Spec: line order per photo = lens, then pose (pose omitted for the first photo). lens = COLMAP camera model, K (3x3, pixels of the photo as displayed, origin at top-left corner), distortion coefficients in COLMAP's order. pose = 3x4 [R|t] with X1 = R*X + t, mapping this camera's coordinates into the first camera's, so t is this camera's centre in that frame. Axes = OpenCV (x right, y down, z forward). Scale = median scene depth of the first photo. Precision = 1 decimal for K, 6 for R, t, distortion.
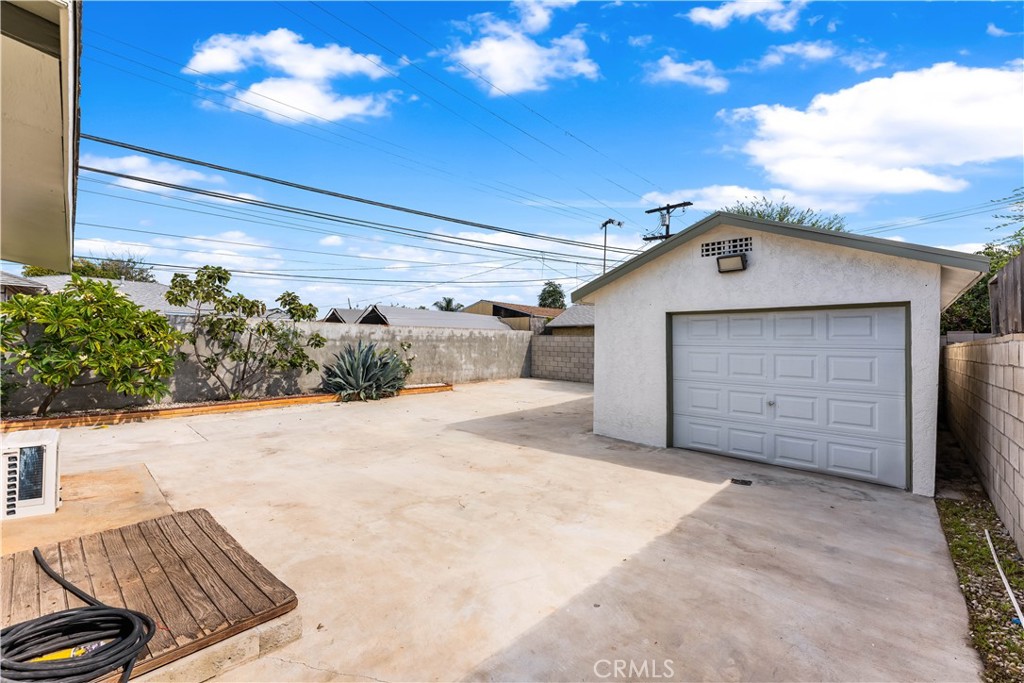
lens RADIAL K [[426.7, 0, 512.9], [0, 426.7, 331.8], [0, 0, 1]] dist [0.003038, 0.000292]
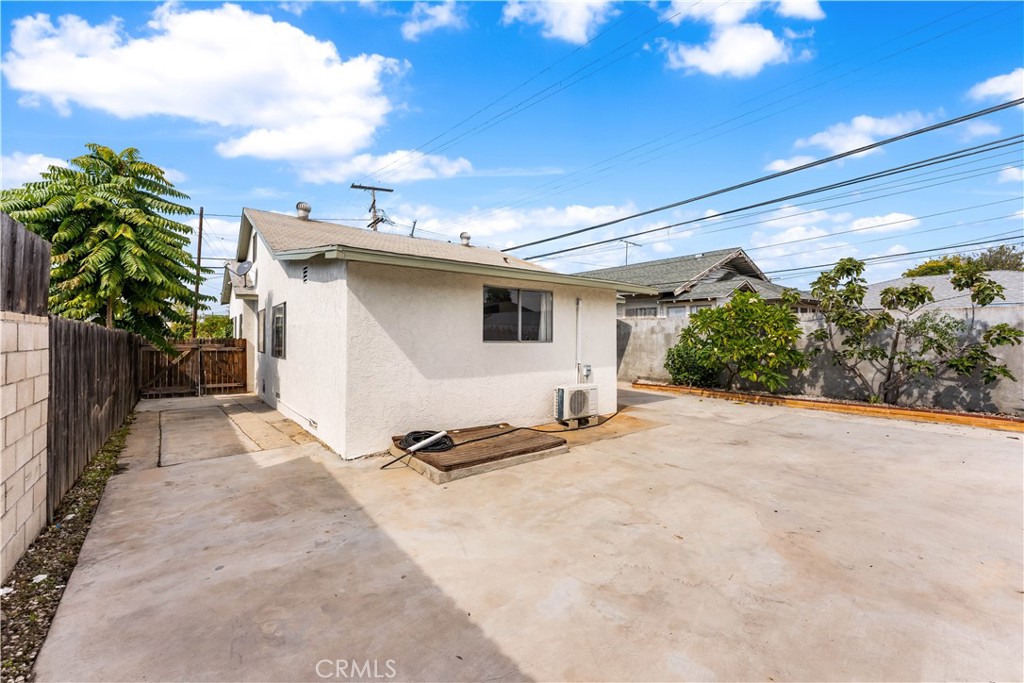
lens RADIAL K [[407.7, 0, 508.4], [0, 407.7, 340.5], [0, 0, 1]] dist [0.000803, -0.000014]
pose [[-0.157156, -0.004702, -0.987563, 0.712350], [0.027432, 0.999582, -0.009125, 0.035539], [0.987193, -0.028525, -0.156962, 0.872913]]
